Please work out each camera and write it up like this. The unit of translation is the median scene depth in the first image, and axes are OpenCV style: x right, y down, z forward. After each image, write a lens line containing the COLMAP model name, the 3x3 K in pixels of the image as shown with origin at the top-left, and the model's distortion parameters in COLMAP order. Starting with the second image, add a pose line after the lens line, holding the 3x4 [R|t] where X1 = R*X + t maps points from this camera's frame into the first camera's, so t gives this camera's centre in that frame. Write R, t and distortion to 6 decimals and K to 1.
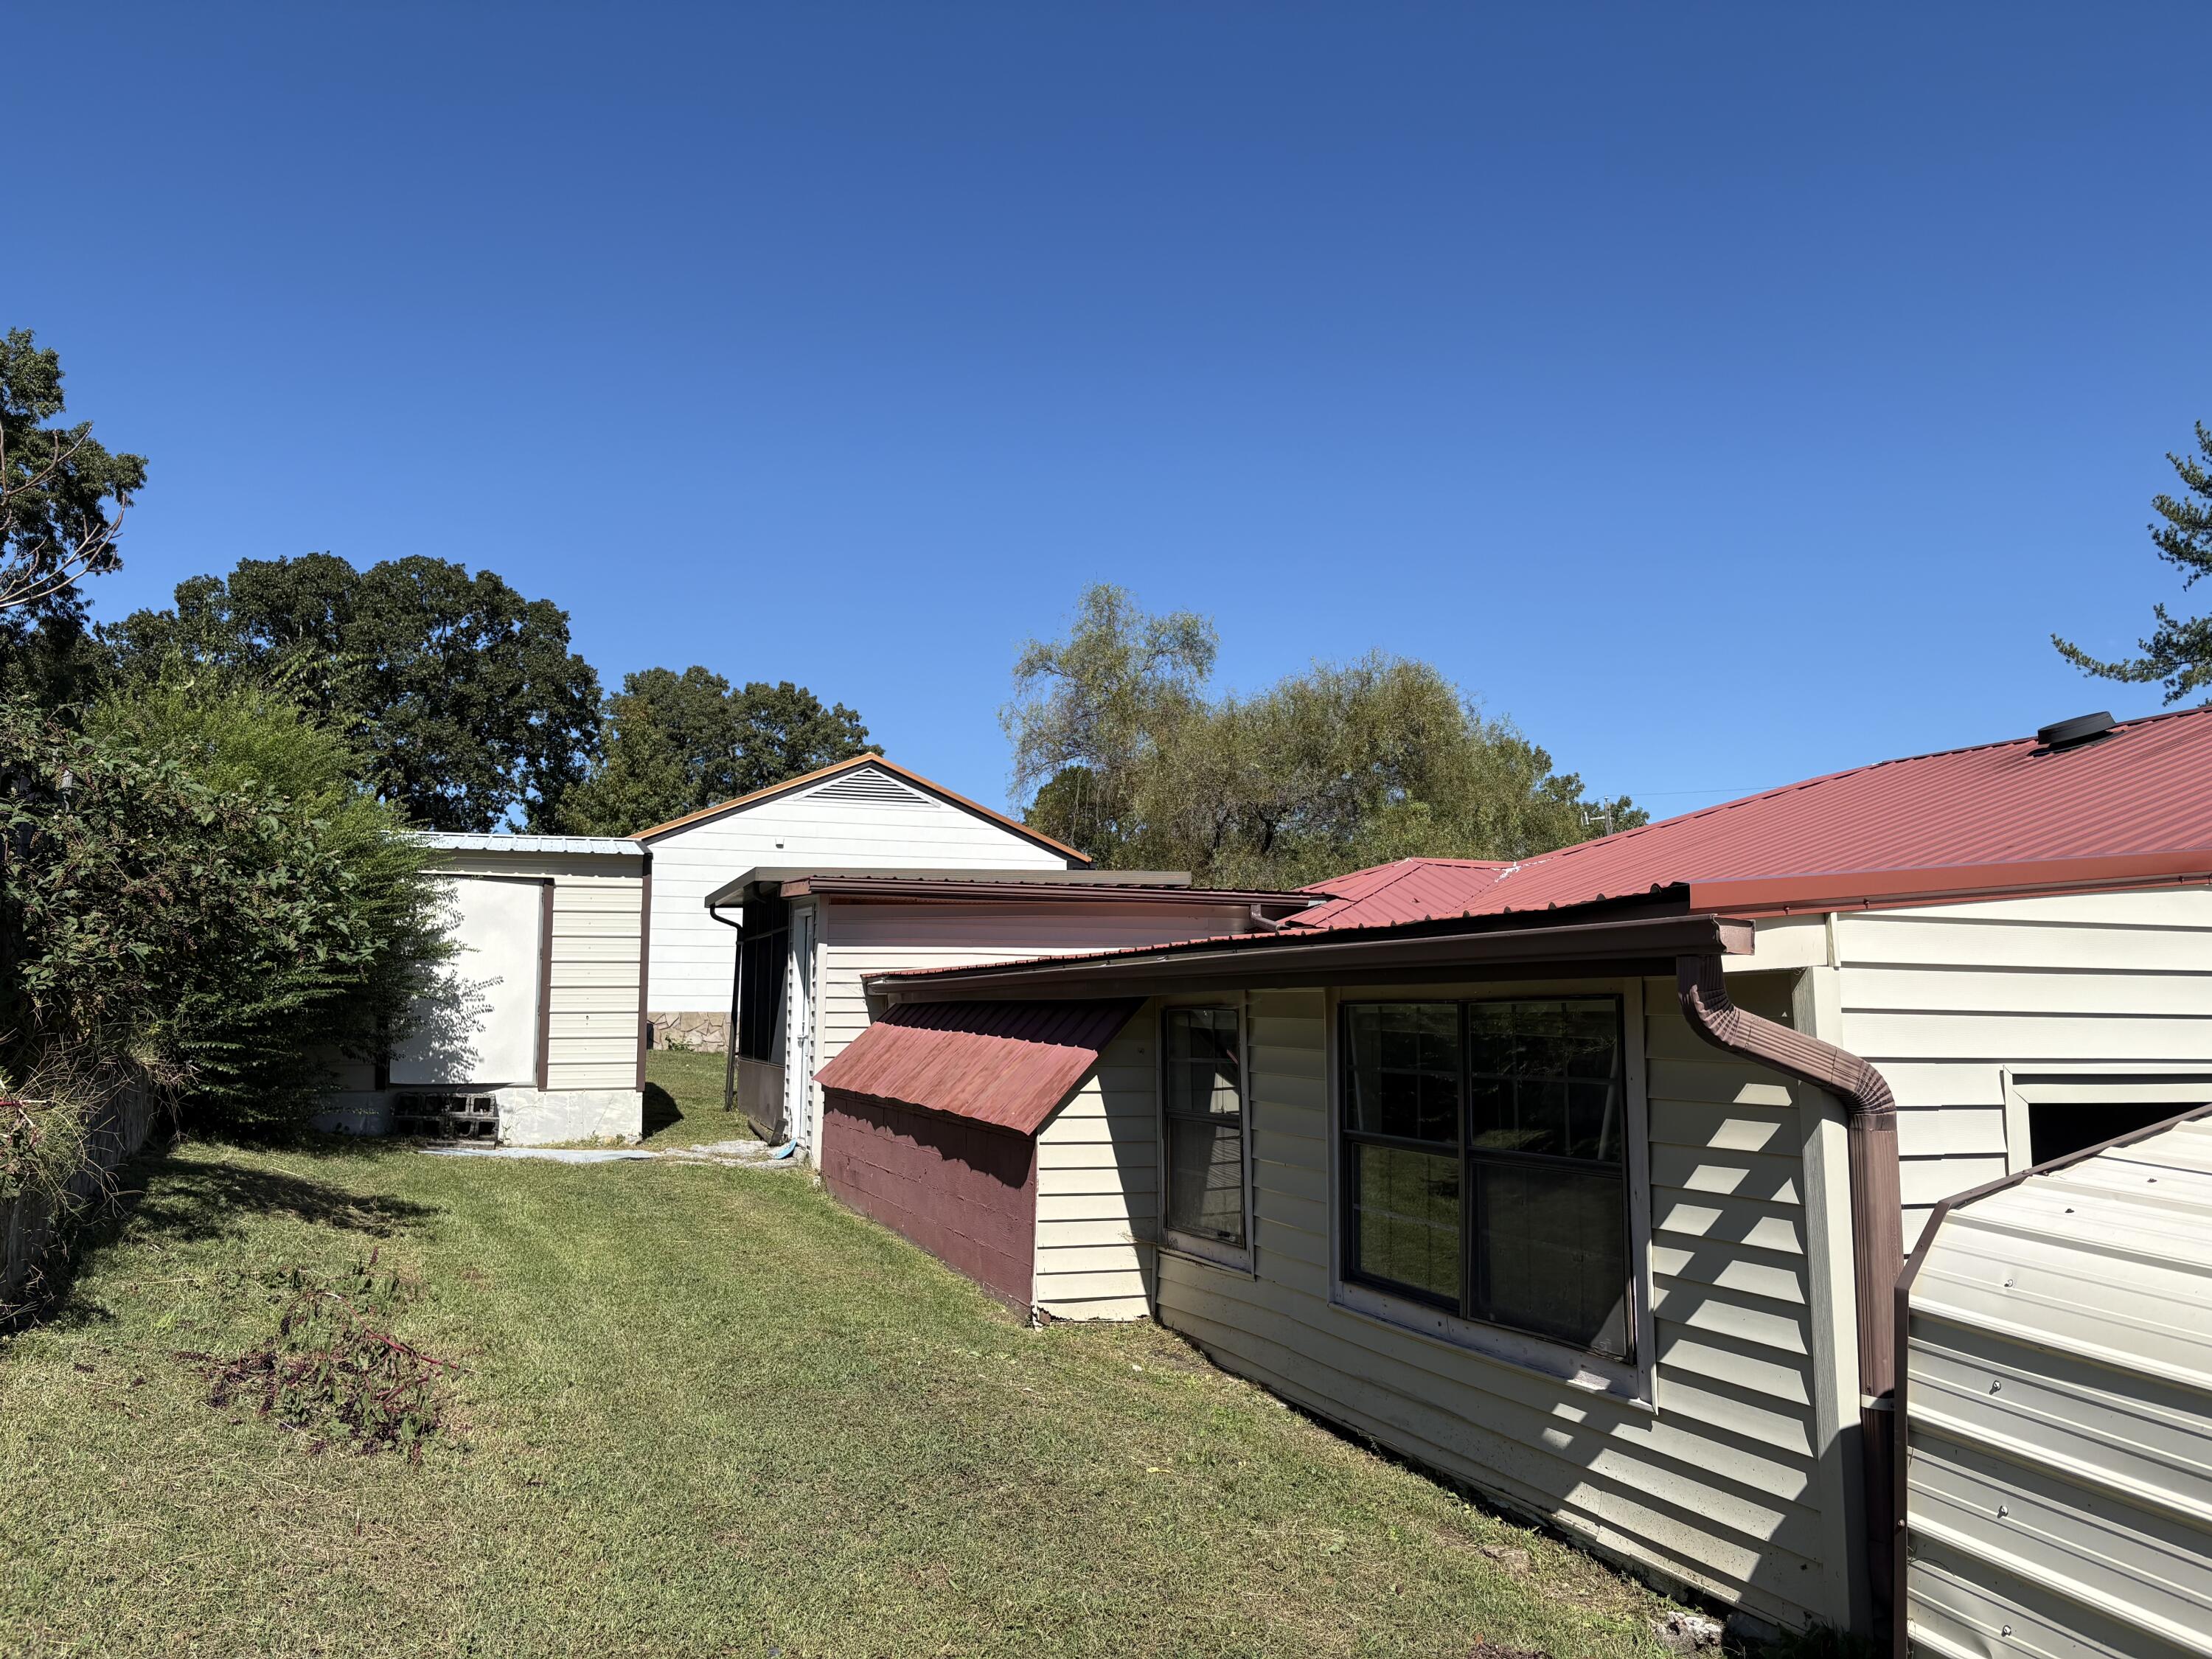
lens RADIAL K [[1658.5, 0, 1106.0], [0, 1658.5, 829.5], [0, 0, 1]] dist [0.060521, -0.084591]
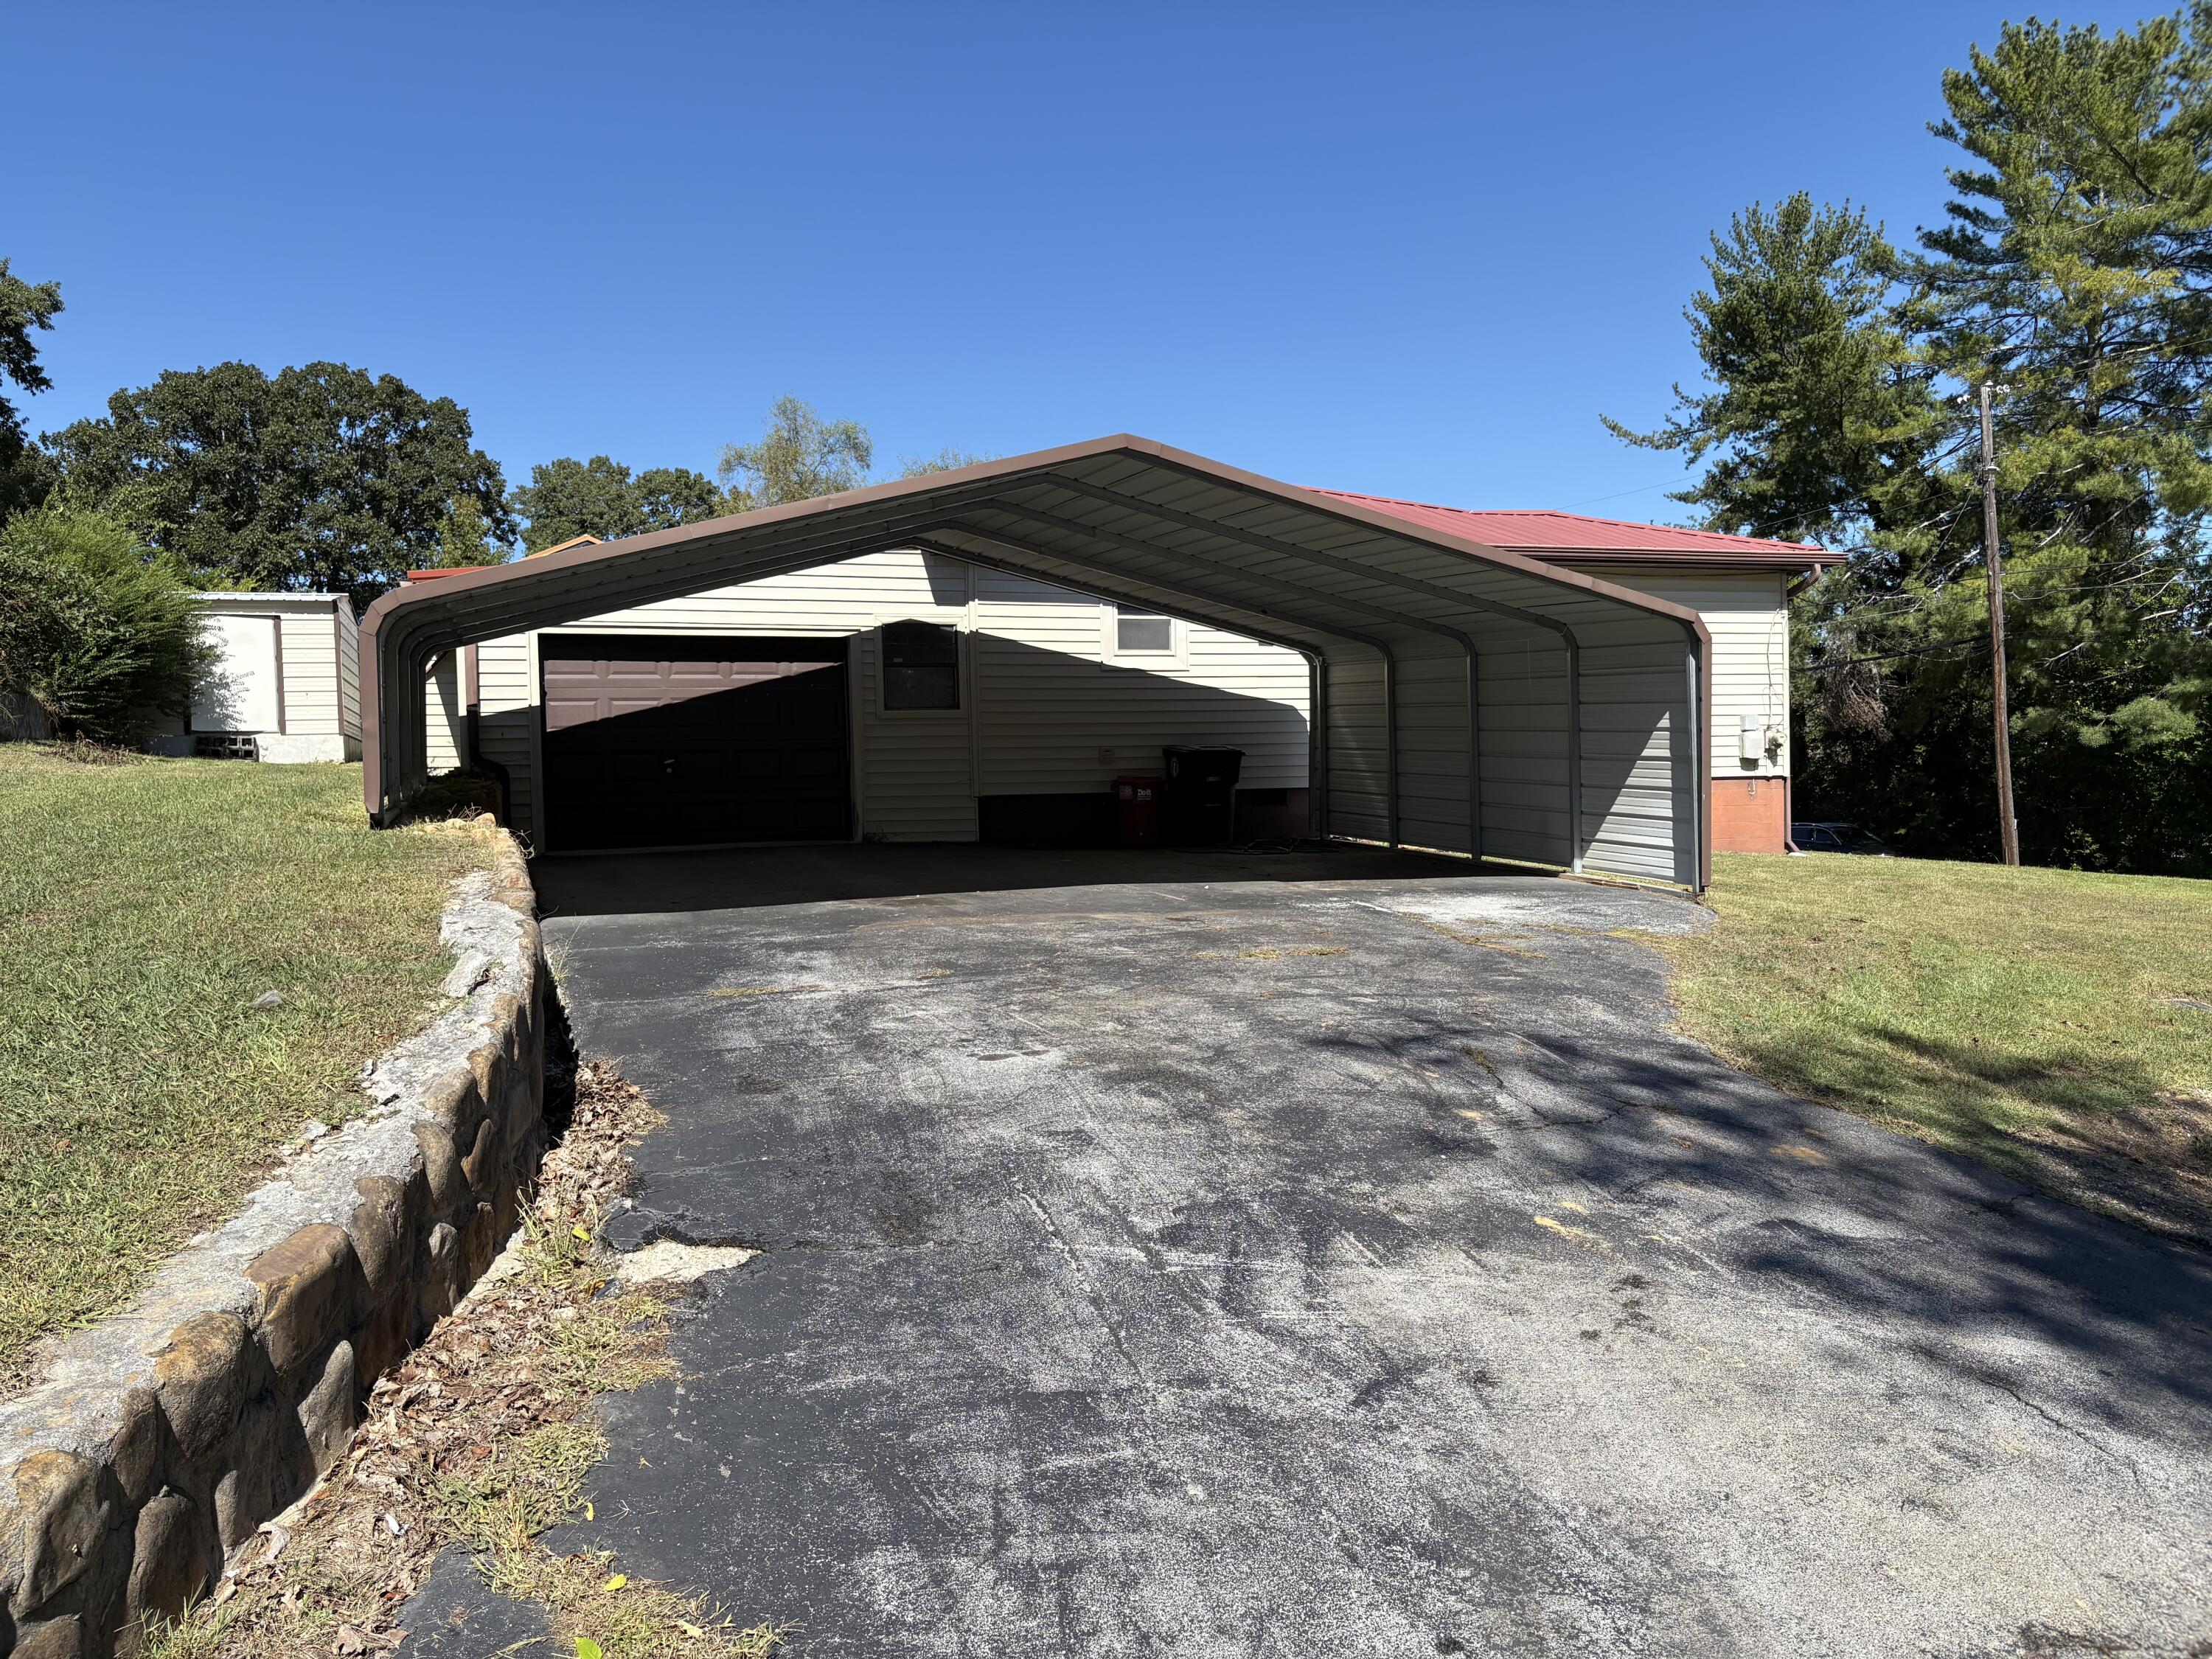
lens RADIAL K [[1654.1, 0, 1147.4], [0, 1654.1, 833.3], [0, 0, 1]] dist [0.023439, -0.041376]
pose [[0.999169, -0.032493, 0.024587, 0.182810], [0.028783, 0.989937, 0.138547, 0.013992], [-0.028842, -0.137724, 0.990051, -0.270430]]
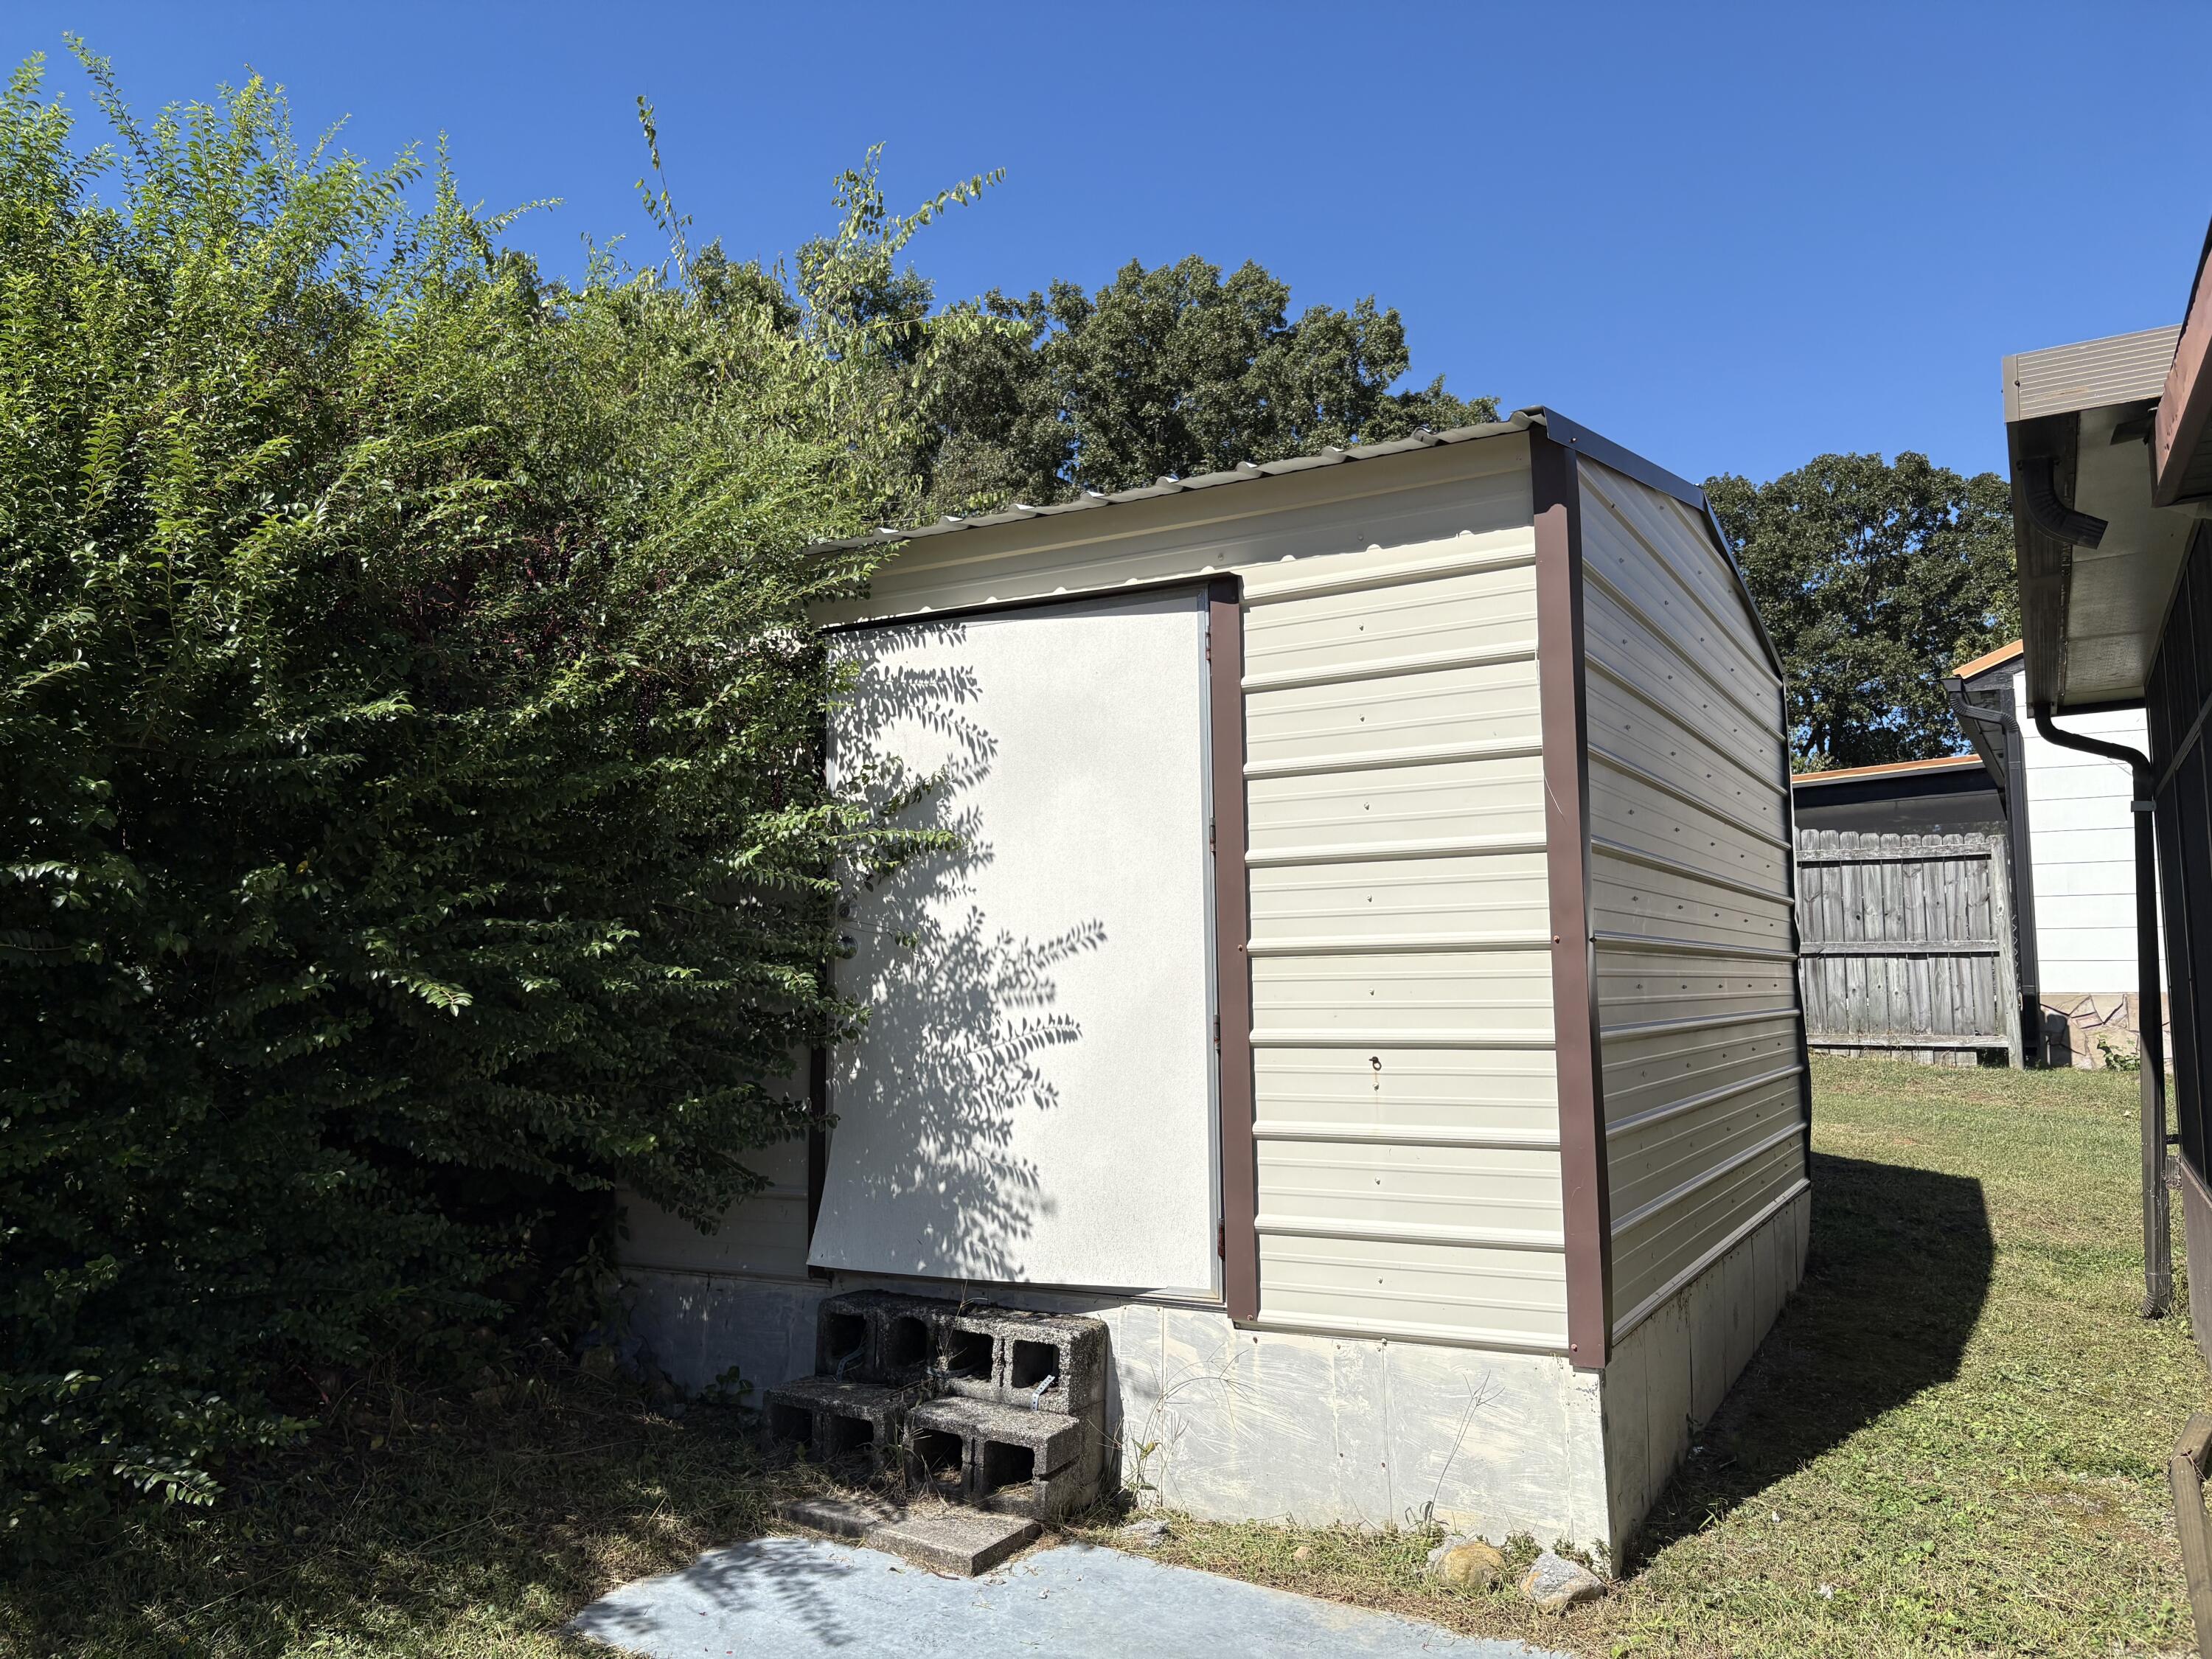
lens RADIAL K [[1658.5, 0, 1106.0], [0, 1658.5, 829.5], [0, 0, 1]] dist [0.060521, -0.084591]
pose [[0.658961, -0.080574, -0.747849, -0.047052], [0.096694, 0.995071, -0.022010, 0.026543], [0.745936, -0.057809, 0.663504, 0.273771]]
